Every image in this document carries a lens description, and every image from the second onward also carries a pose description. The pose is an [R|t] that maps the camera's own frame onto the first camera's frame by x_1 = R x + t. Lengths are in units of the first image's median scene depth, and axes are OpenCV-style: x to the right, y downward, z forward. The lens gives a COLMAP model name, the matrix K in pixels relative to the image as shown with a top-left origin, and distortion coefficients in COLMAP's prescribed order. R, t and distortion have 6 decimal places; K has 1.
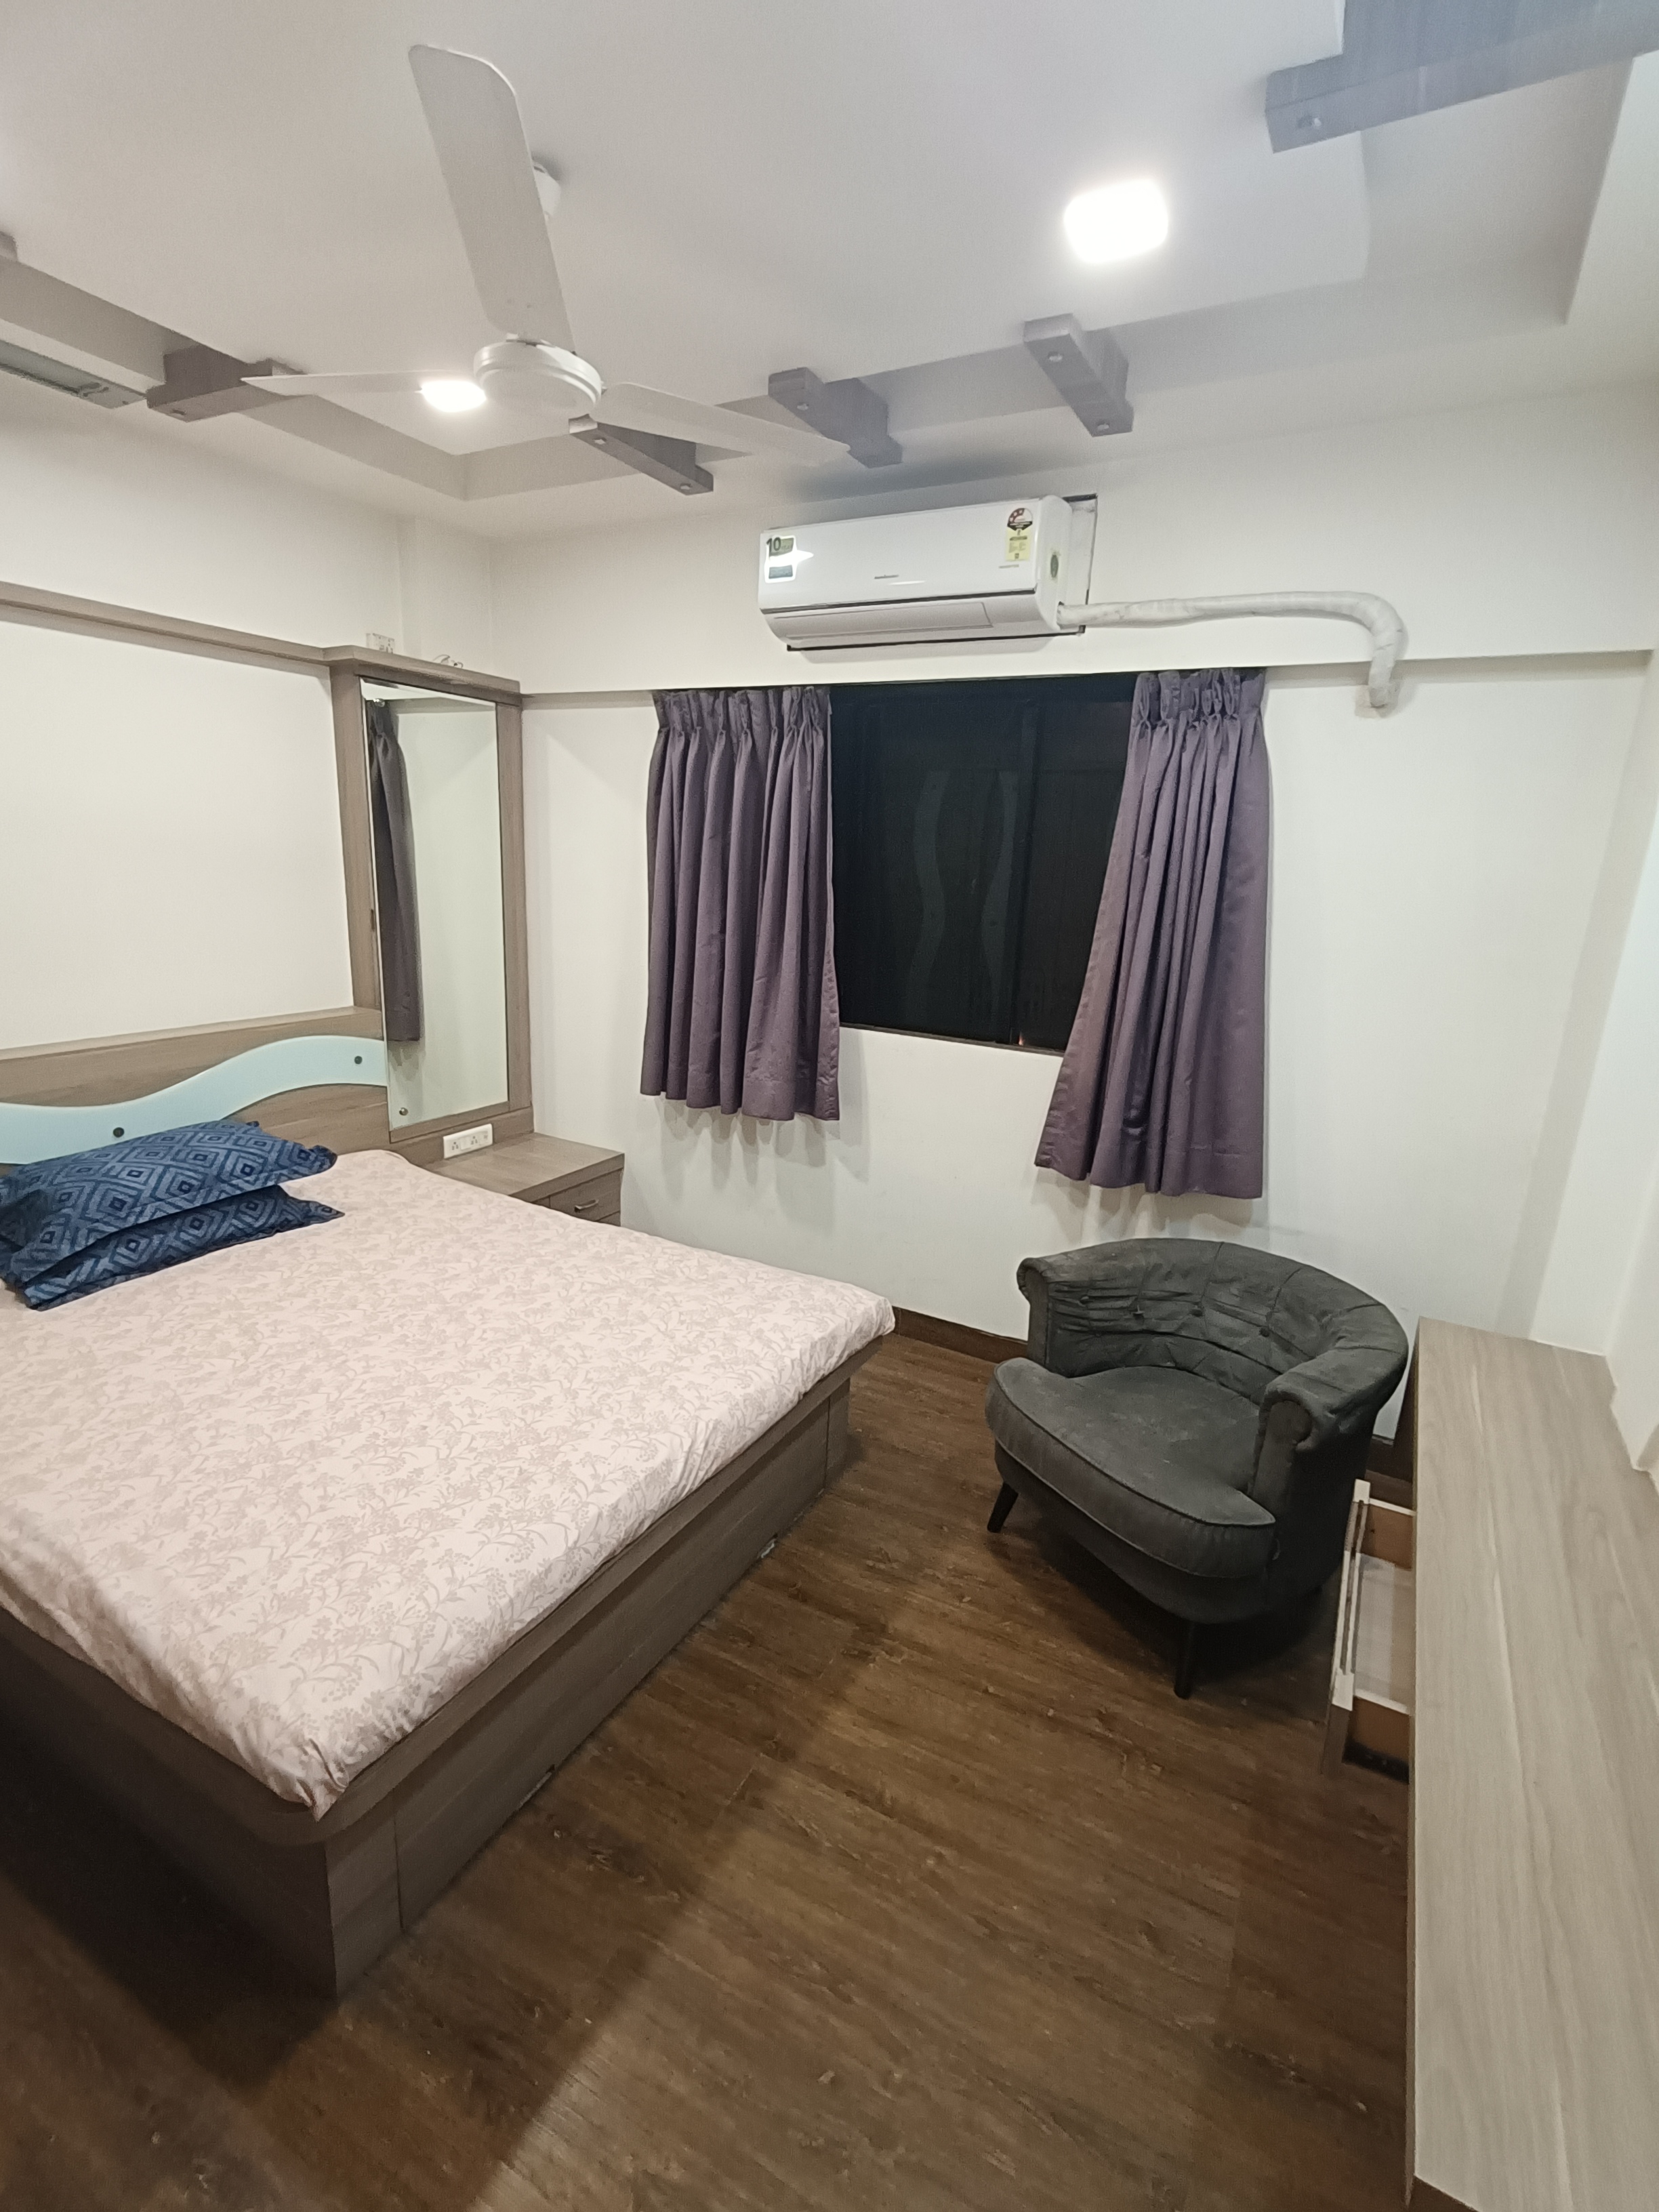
lens RADIAL K [[1020.9, 0, 822.2], [0, 1020.9, 1106.4], [0, 0, 1]] dist [0.002665, -0.000518]
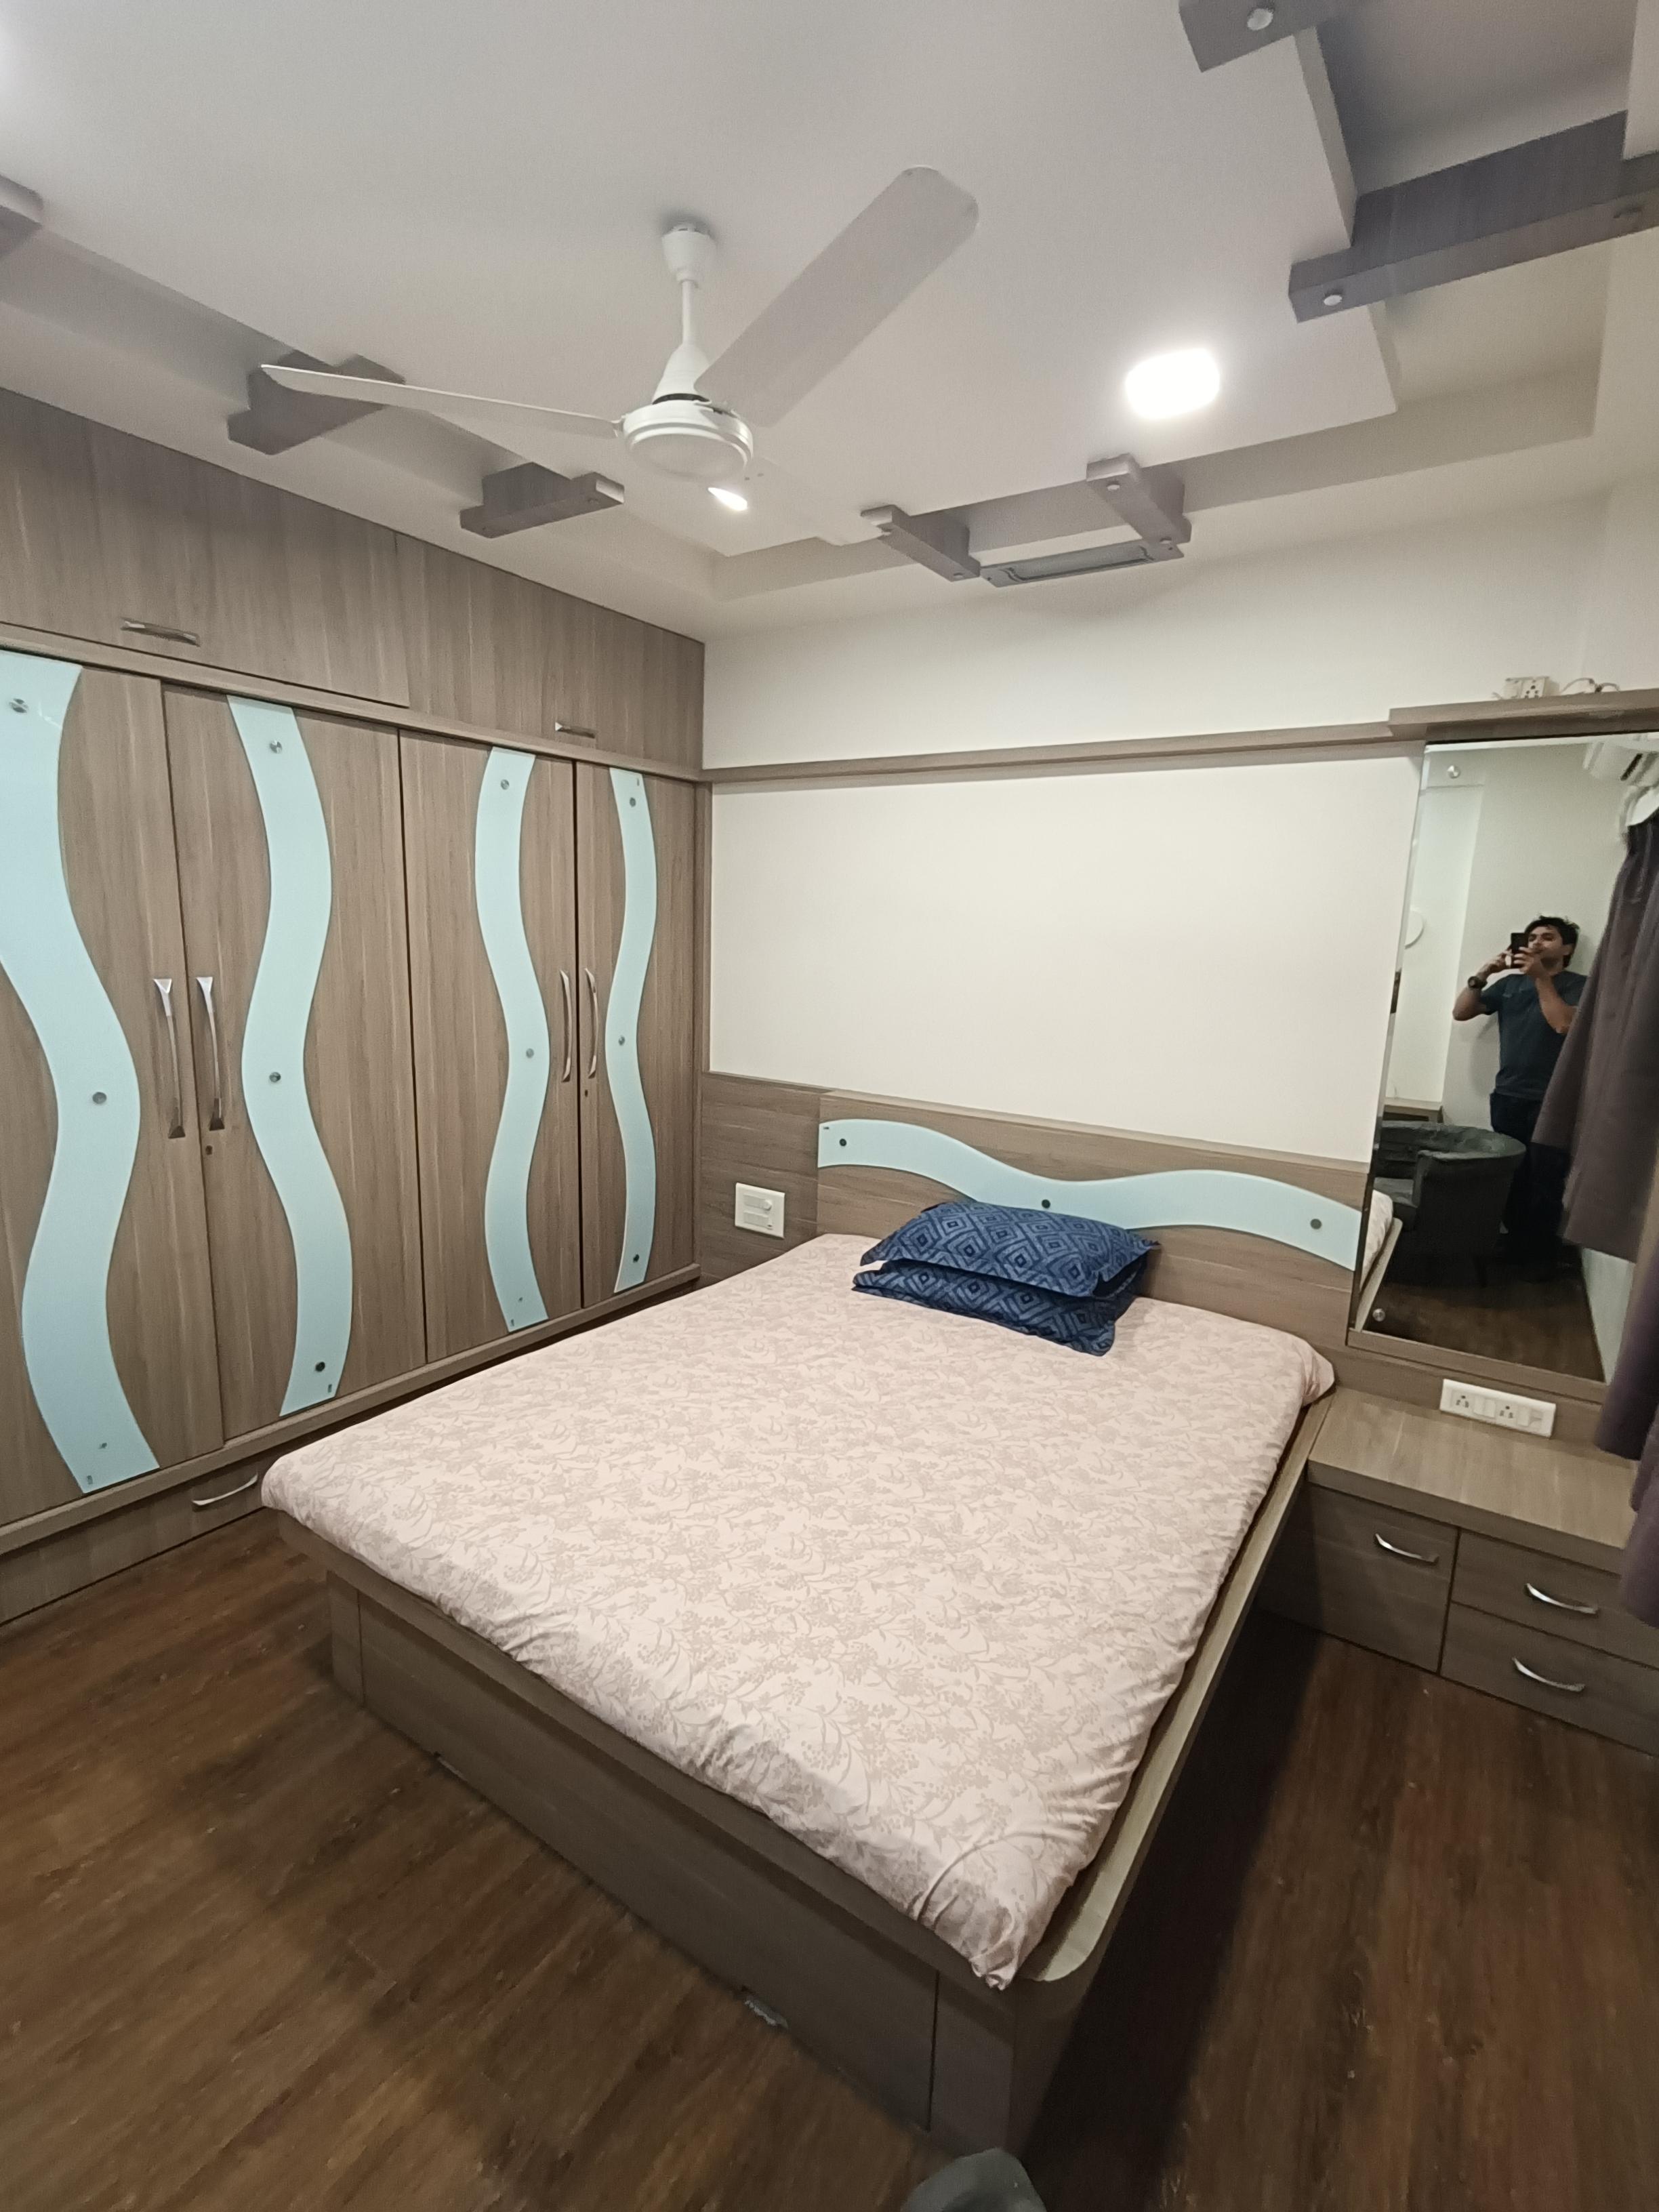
lens RADIAL K [[1020.9, 0, 822.2], [0, 1020.9, 1106.4], [0, 0, 1]] dist [0.002665, -0.000518]
pose [[-0.079524, 0.130466, -0.988258, 0.501231], [-0.279280, 0.948778, 0.147728, -0.203365], [0.956911, 0.287749, -0.039014, 0.908874]]
